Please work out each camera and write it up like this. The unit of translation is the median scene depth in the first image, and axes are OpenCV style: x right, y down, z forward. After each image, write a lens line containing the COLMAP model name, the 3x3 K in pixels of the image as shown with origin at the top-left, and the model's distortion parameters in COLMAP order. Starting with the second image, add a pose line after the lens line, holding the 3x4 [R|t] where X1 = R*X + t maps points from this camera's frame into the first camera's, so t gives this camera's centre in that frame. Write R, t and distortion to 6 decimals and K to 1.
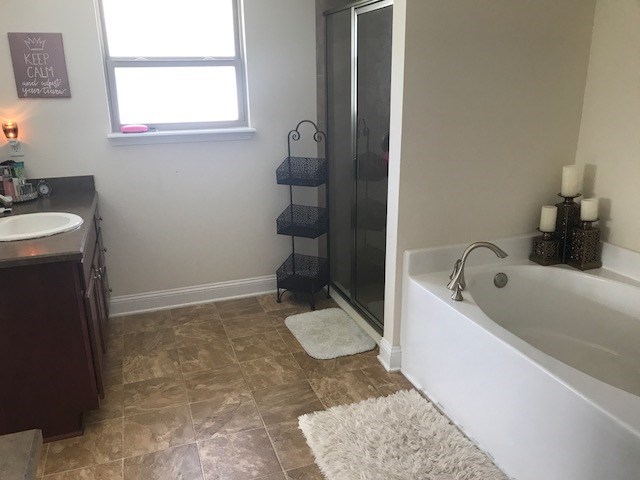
lens RADIAL K [[524.7, 0, 324.8], [0, 524.7, 241.2], [0, 0, 1]] dist [0.006057, 0.006804]
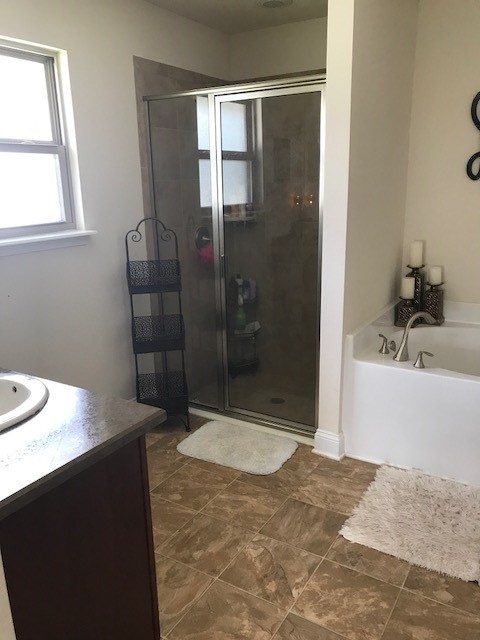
lens RADIAL K [[524.7, 0, 241.8], [0, 524.7, 317.1], [0, 0, 1]] dist [0.006057, 0.006804]
pose [[0.779679, -0.160861, 0.605165, -0.586162], [0.190320, 0.981596, 0.015718, -0.067987], [-0.596556, 0.102920, 0.795945, 0.296107]]
